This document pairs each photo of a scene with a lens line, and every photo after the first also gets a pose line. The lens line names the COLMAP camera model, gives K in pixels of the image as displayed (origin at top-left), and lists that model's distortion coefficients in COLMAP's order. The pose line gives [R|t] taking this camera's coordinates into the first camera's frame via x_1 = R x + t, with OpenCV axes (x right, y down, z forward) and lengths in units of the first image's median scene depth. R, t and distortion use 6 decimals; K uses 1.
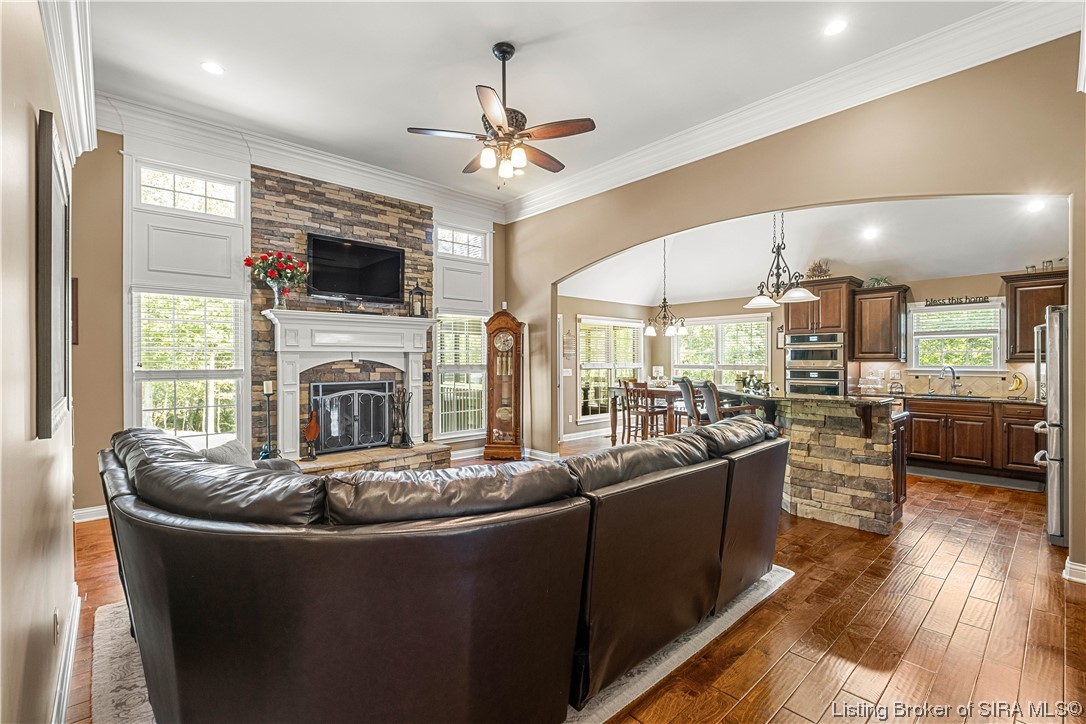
lens RADIAL K [[475.9, 0, 537.1], [0, 475.9, 358.7], [0, 0, 1]] dist [-0.007387, -0.001530]
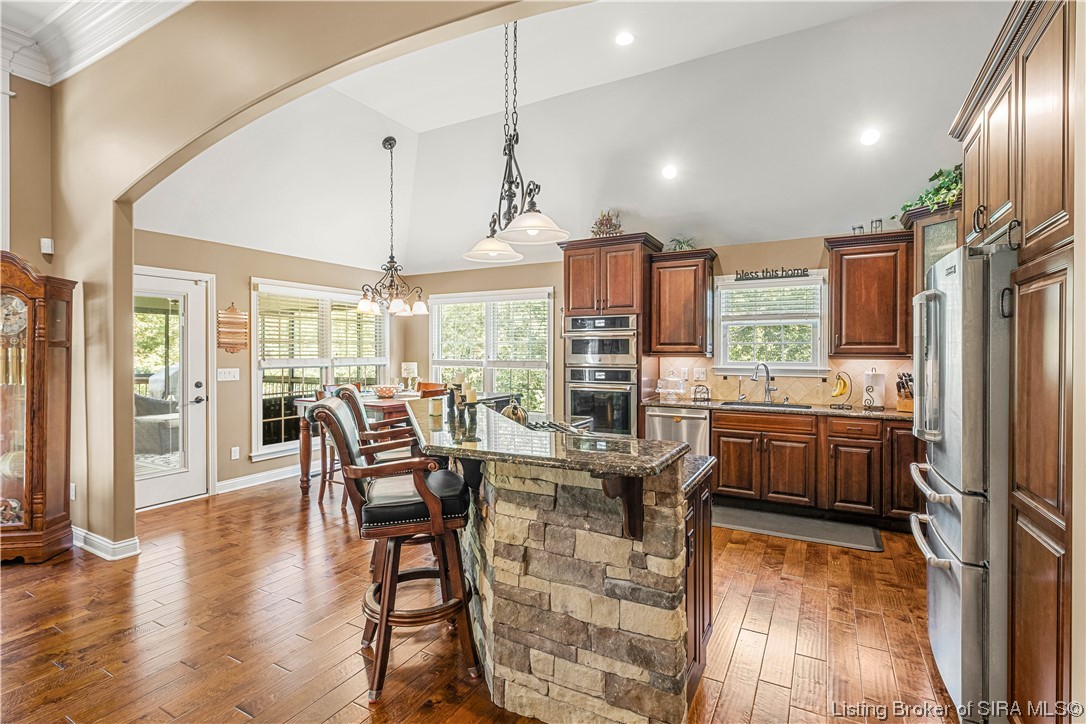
lens RADIAL K [[501.0, 0, 539.5], [0, 501.0, 353.3], [0, 0, 1]] dist [0.002975, -0.000145]
pose [[0.946602, 0.000947, 0.322402, 0.294669], [-0.002657, 0.999985, 0.004864, -0.001806], [-0.322392, -0.005461, 0.946590, 0.377299]]
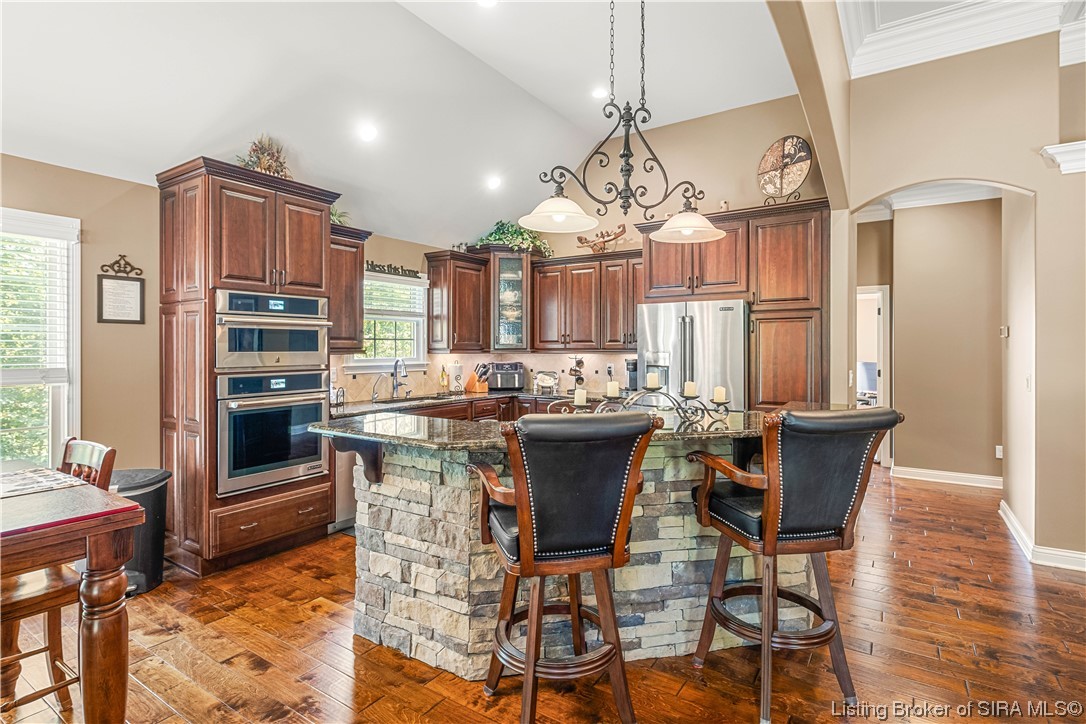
lens RADIAL K [[533.7, 0, 541.8], [0, 533.7, 350.3], [0, 0, 1]] dist [0.000889, 0.000662]
pose [[-0.239912, -0.002847, 0.970790, 0.023111], [0.001246, 0.999994, 0.003240, 0.000446], [-0.970794, 0.001987, -0.239907, 0.972409]]
